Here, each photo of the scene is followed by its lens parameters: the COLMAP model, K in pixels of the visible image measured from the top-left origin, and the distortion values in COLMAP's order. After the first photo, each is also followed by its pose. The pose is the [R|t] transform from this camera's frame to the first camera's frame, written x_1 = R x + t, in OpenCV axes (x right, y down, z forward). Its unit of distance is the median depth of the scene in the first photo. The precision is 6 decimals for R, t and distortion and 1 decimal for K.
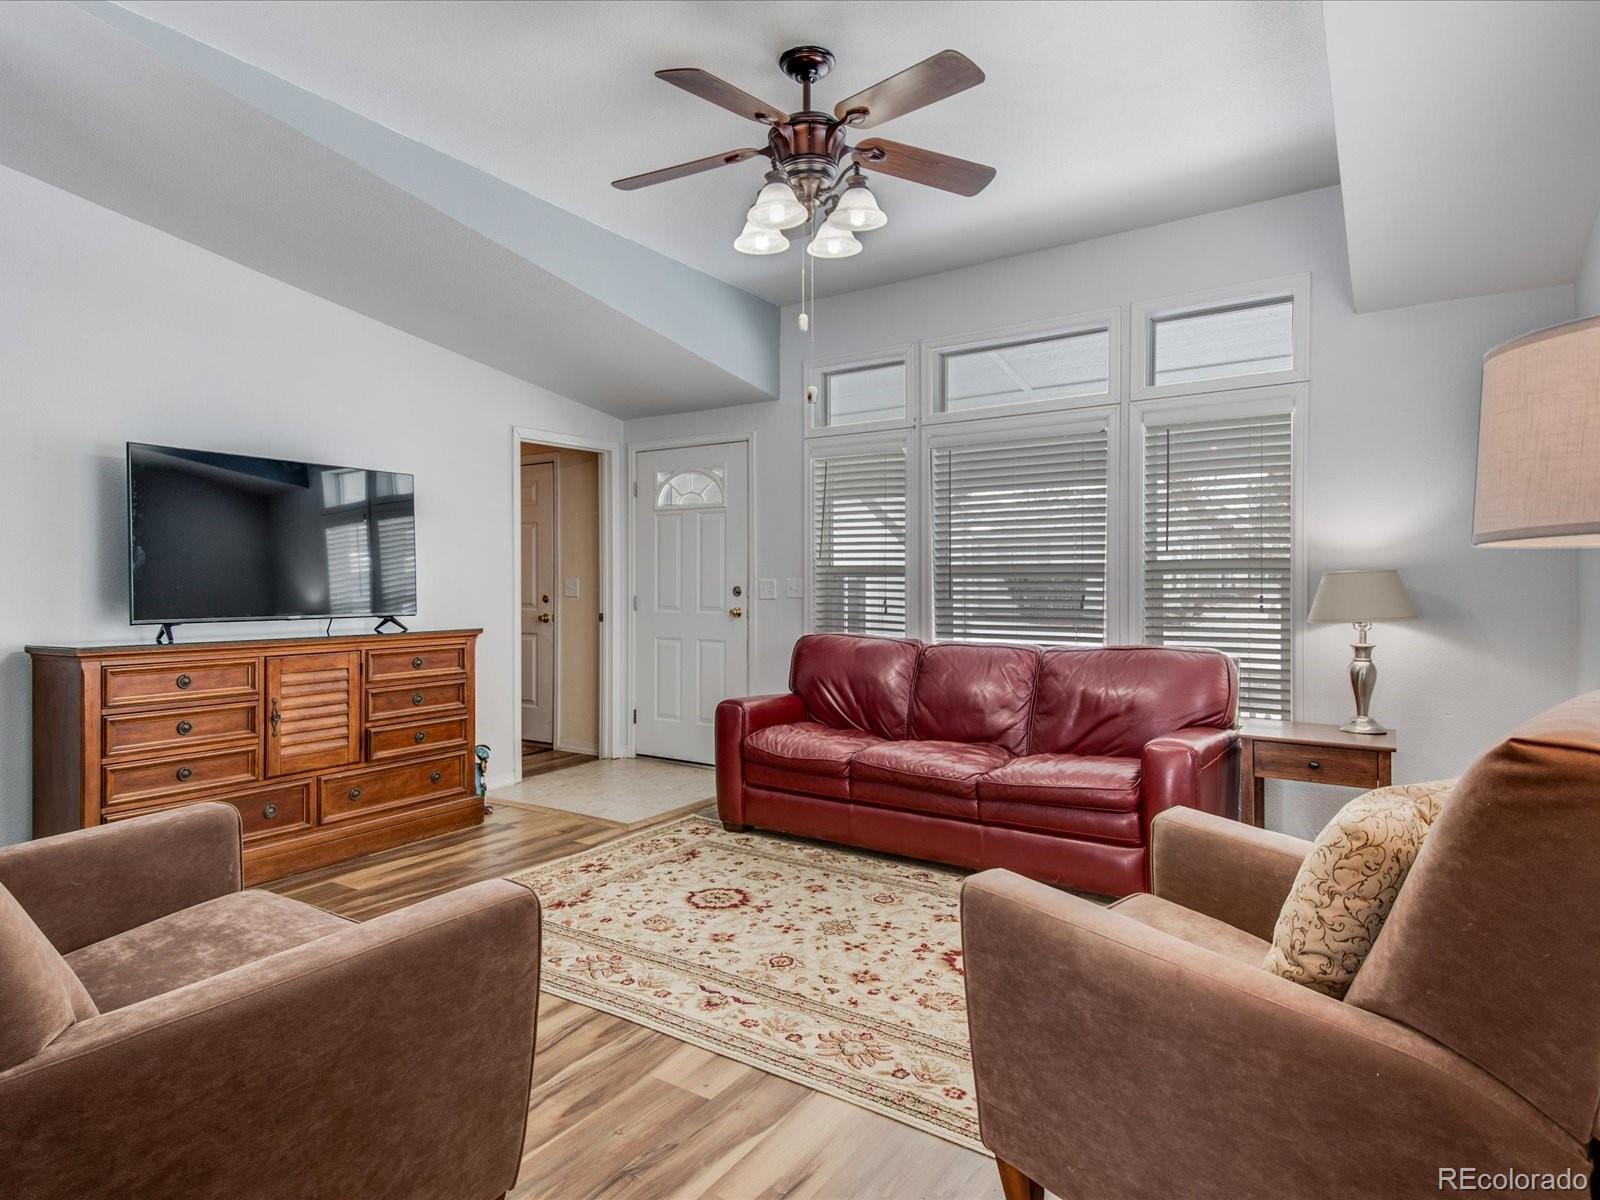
lens RADIAL K [[915.1, 0, 755.6], [0, 915.1, 595.6], [0, 0, 1]] dist [0.074868, -0.044384]
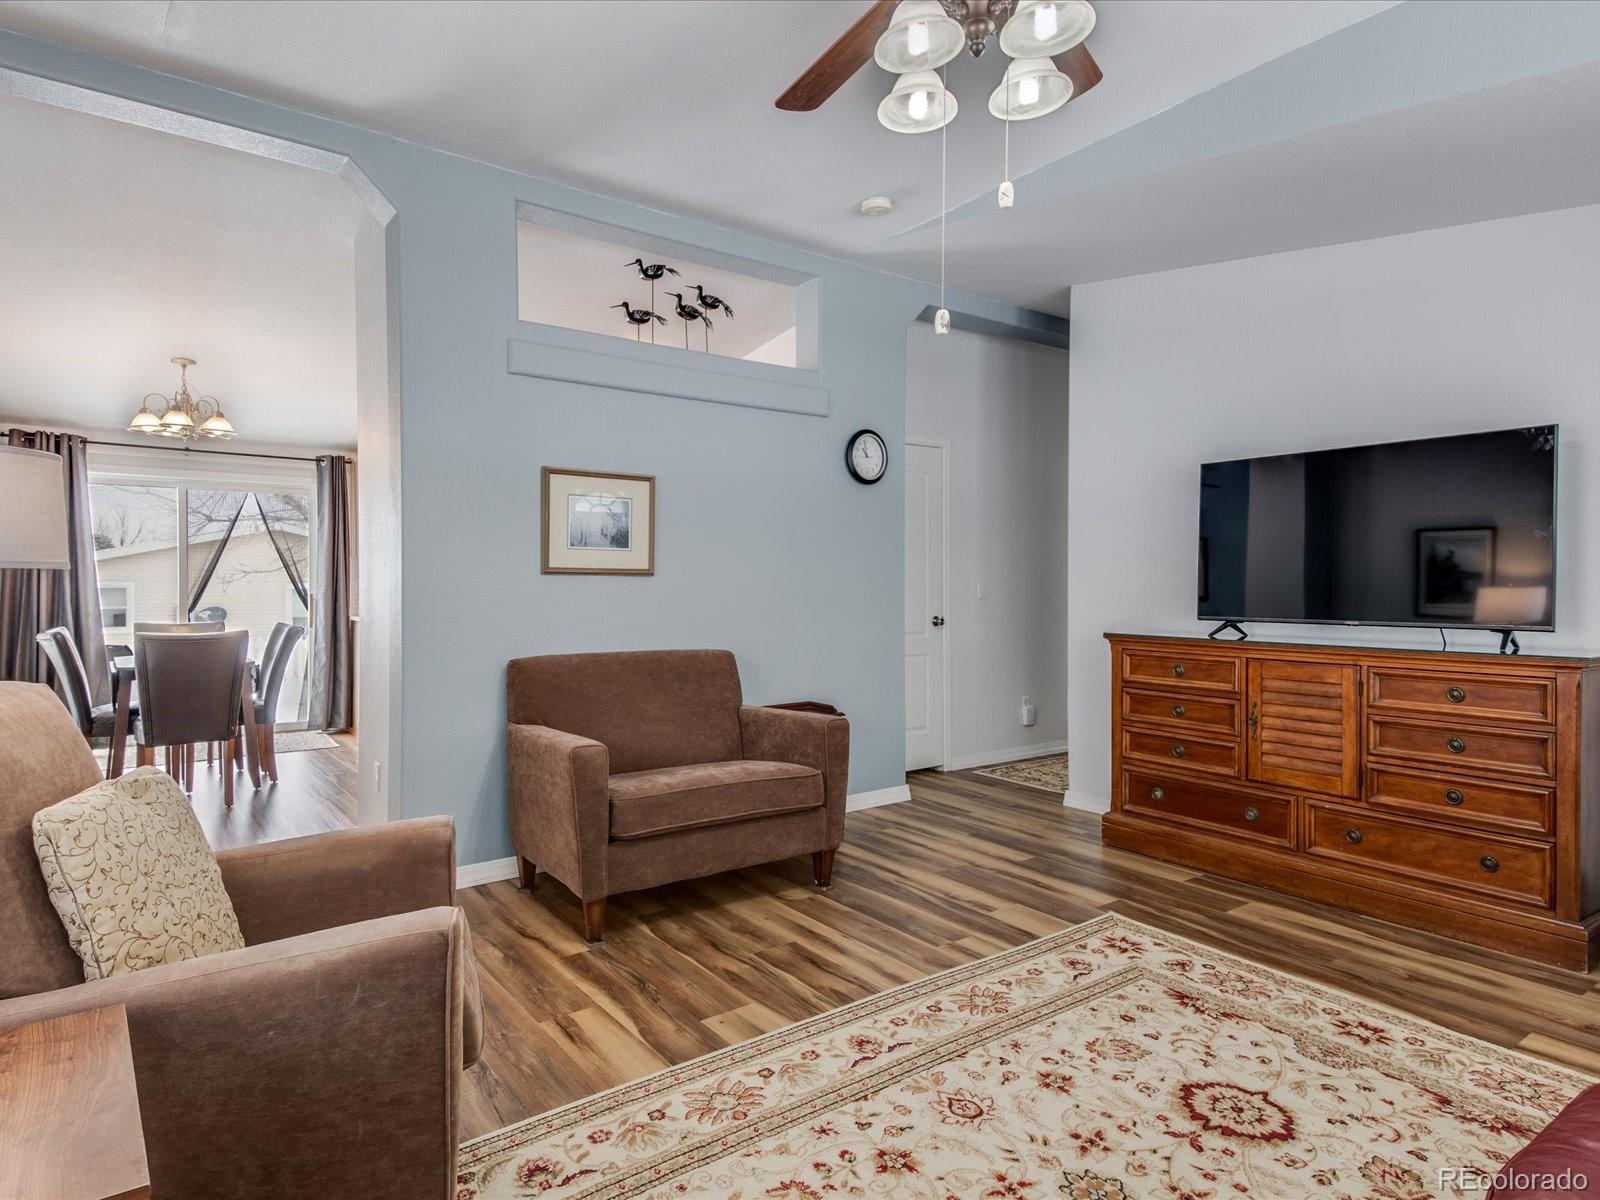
lens RADIAL K [[915.1, 0, 755.6], [0, 915.1, 595.6], [0, 0, 1]] dist [0.074868, -0.044384]
pose [[-0.348557, 0.014314, -0.937178, 0.619853], [-0.013061, 0.999712, 0.020127, -0.015588], [0.937197, 0.019255, -0.348269, 0.884703]]
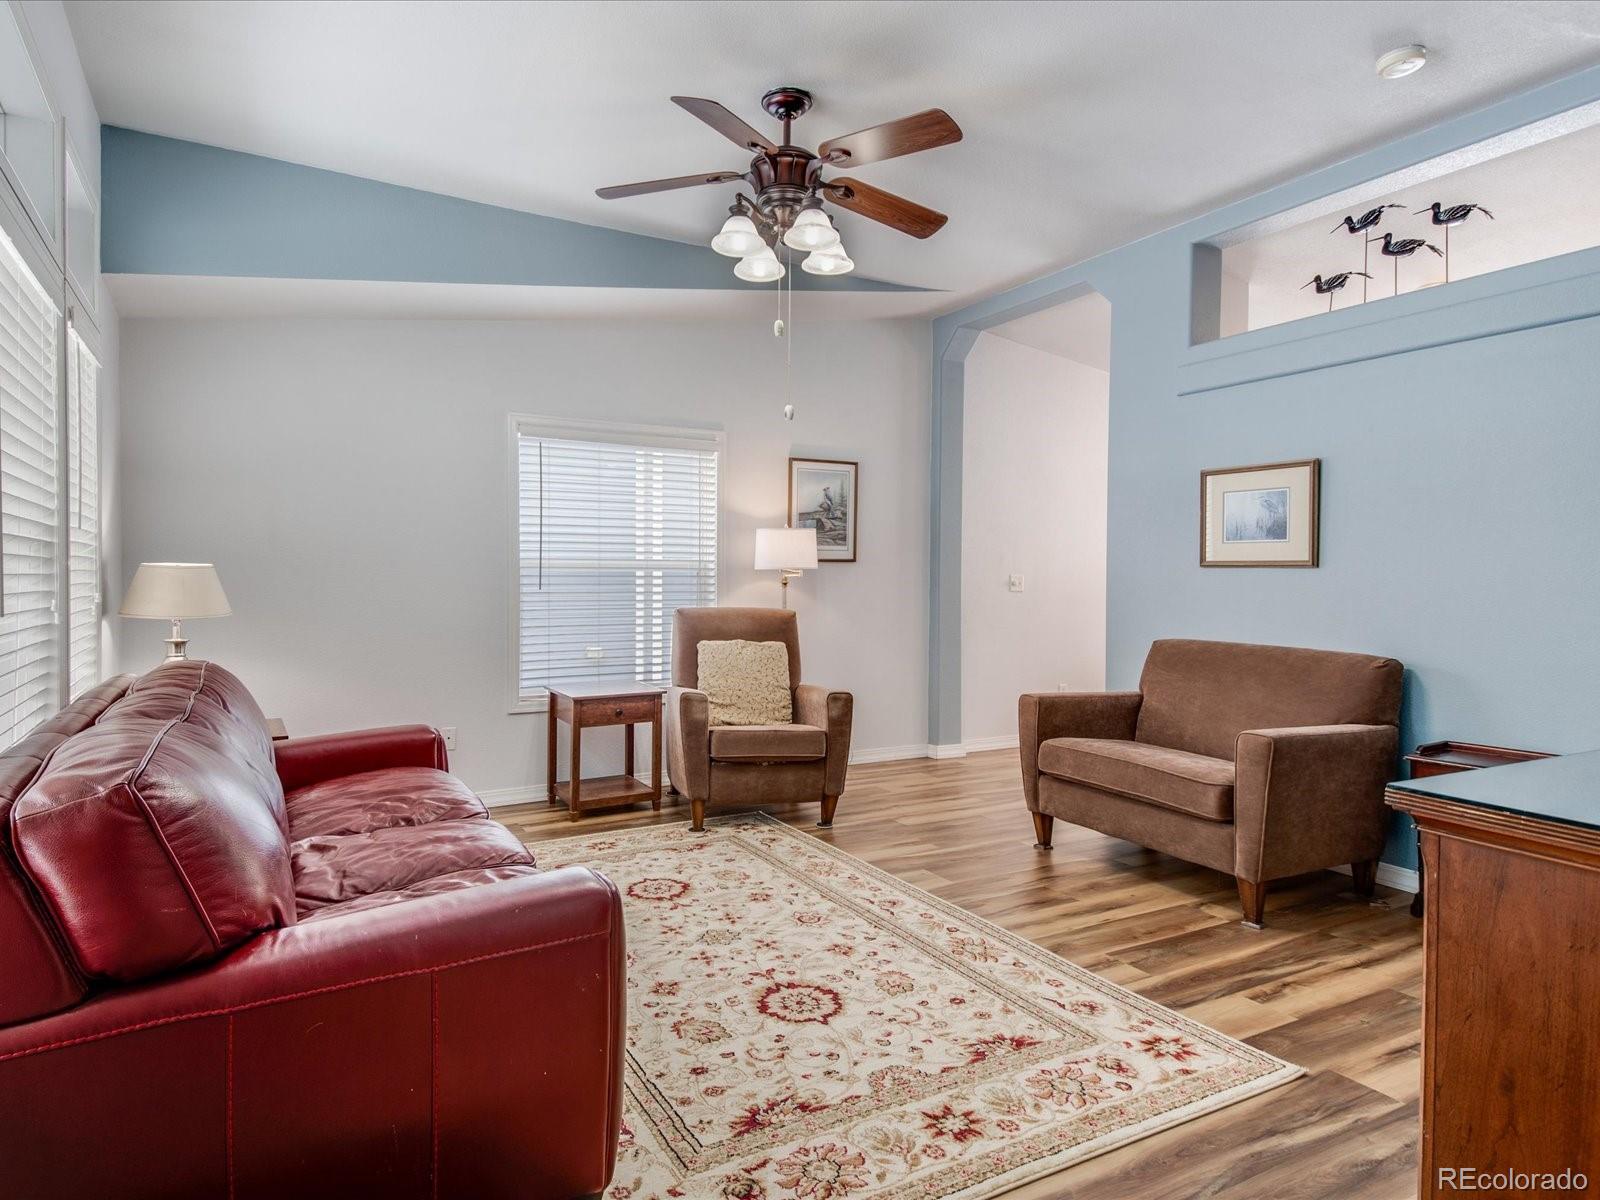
lens RADIAL K [[915.1, 0, 755.6], [0, 915.1, 595.6], [0, 0, 1]] dist [0.074868, -0.044384]
pose [[-0.890515, -0.011683, 0.454804, -0.332715], [0.004522, 0.999394, 0.034526, -0.022879], [-0.454932, 0.032803, -0.889922, 1.614993]]
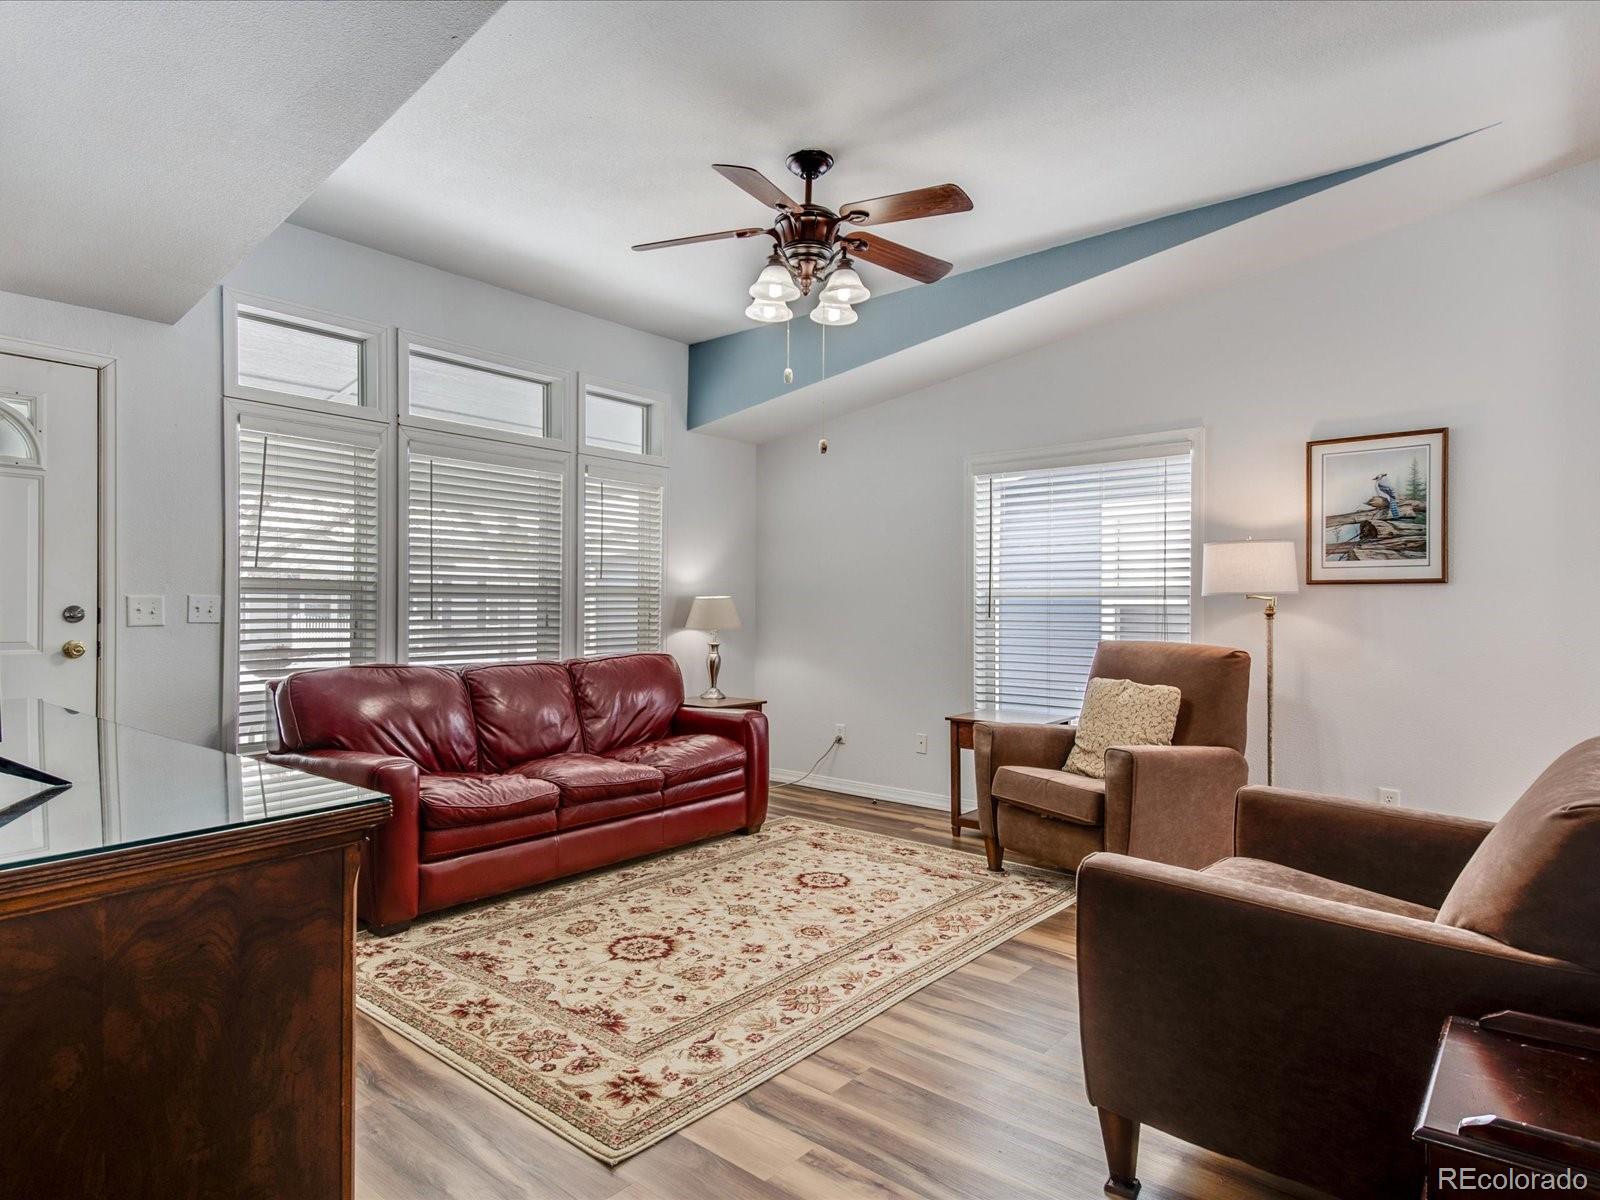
lens RADIAL K [[930.8, 0, 760.4], [0, 930.8, 612.5], [0, 0, 1]] dist [0.070087, -0.001059]
pose [[0.119430, -0.007136, 0.992817, -0.919268], [0.011214, 0.999920, 0.005838, -0.007386], [-0.992779, 0.010436, 0.119500, 0.744125]]
